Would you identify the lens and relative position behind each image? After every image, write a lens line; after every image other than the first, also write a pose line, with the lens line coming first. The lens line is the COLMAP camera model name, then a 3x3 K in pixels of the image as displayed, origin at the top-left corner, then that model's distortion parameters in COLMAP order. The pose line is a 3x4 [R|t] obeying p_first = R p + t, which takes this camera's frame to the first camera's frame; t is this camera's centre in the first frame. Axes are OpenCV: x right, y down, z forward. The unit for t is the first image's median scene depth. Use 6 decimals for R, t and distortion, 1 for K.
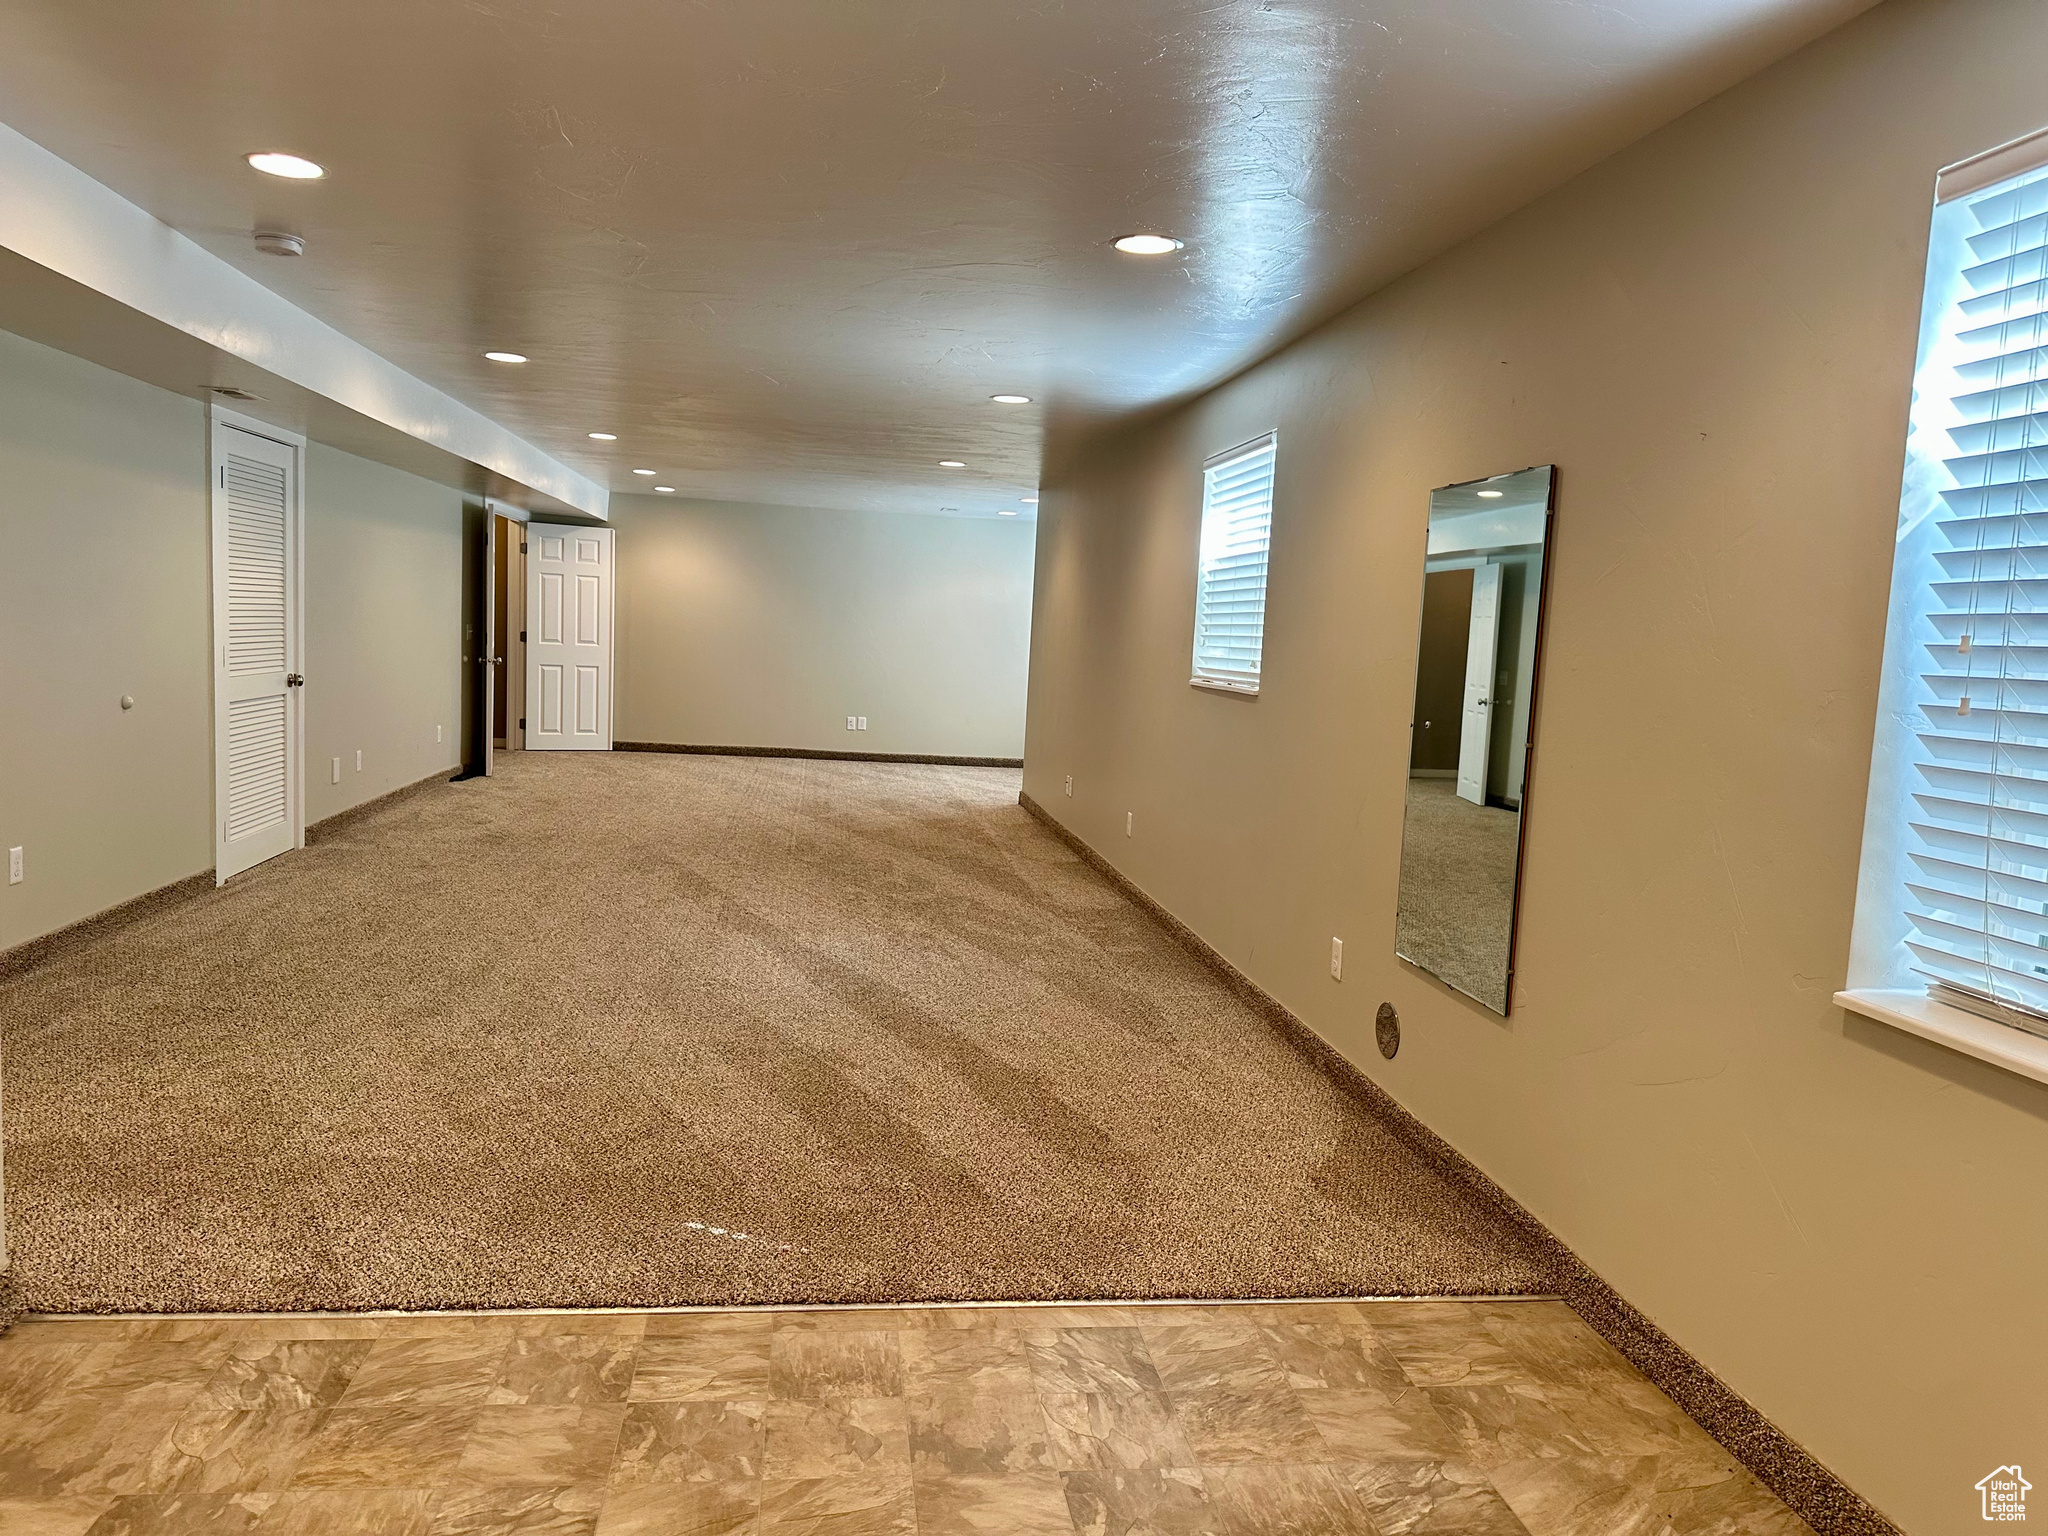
lens RADIAL K [[1446.1, 0, 1019.8], [0, 1446.1, 772.6], [0, 0, 1]] dist [0.072786, -0.101331]
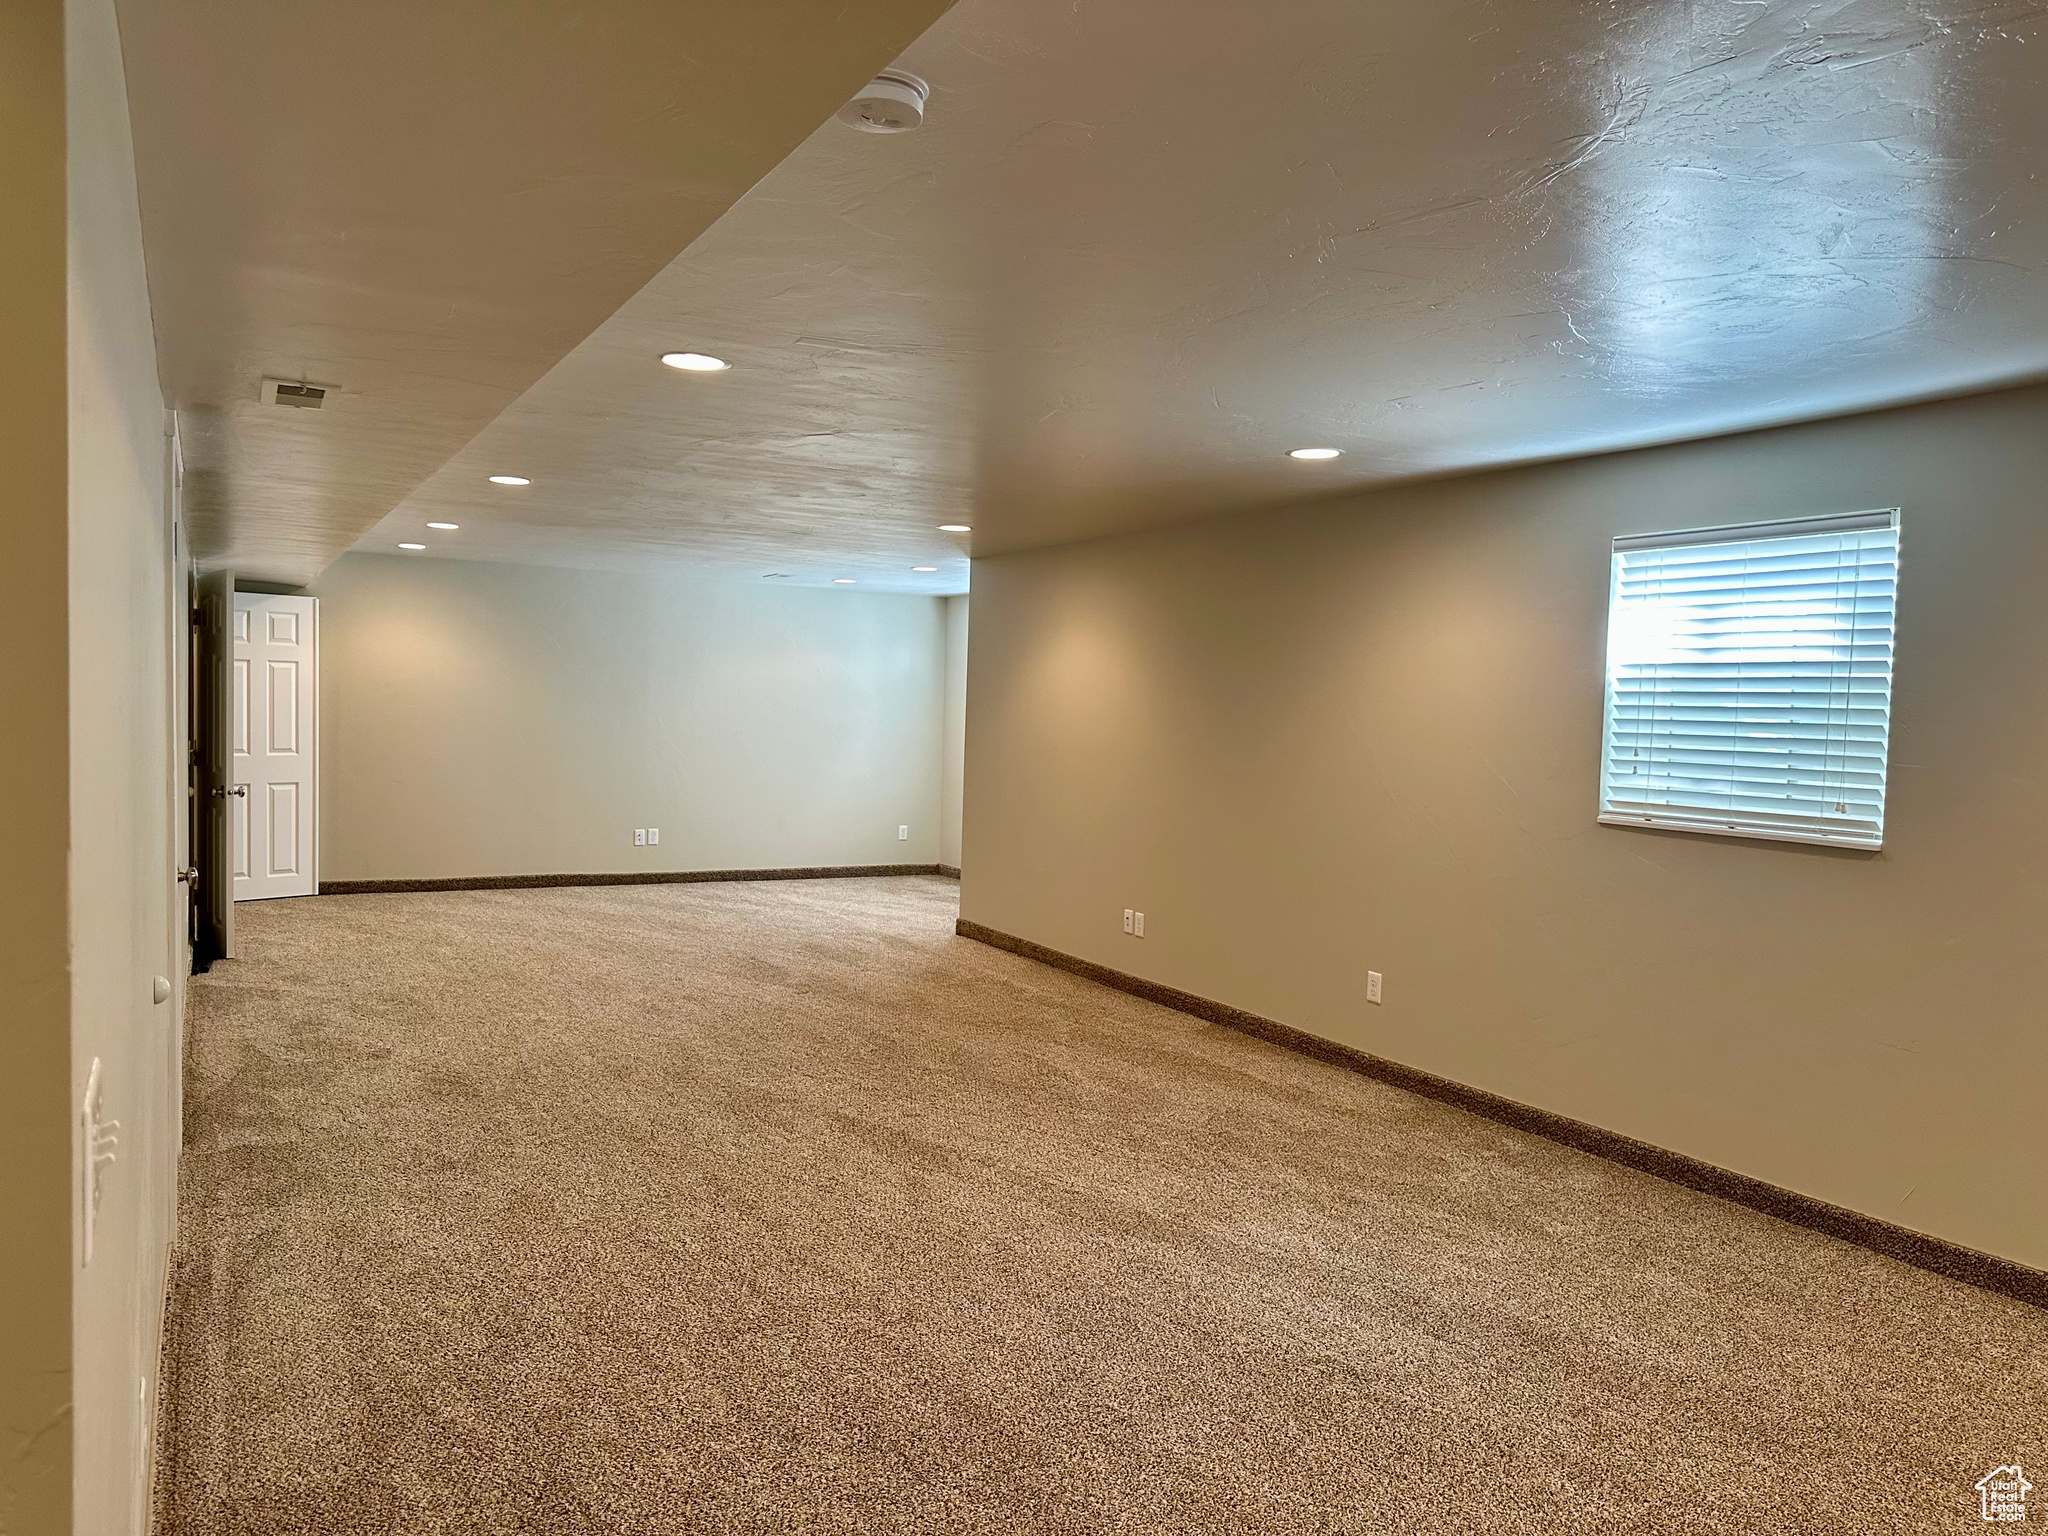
lens RADIAL K [[1446.1, 0, 1025.8], [0, 1446.1, 765.6], [0, 0, 1]] dist [0.072786, -0.101331]
pose [[0.931572, -0.039160, 0.361443, -0.220413], [0.053321, 0.998148, -0.029286, -0.041285], [-0.359627, 0.046554, 0.931934, 0.182820]]
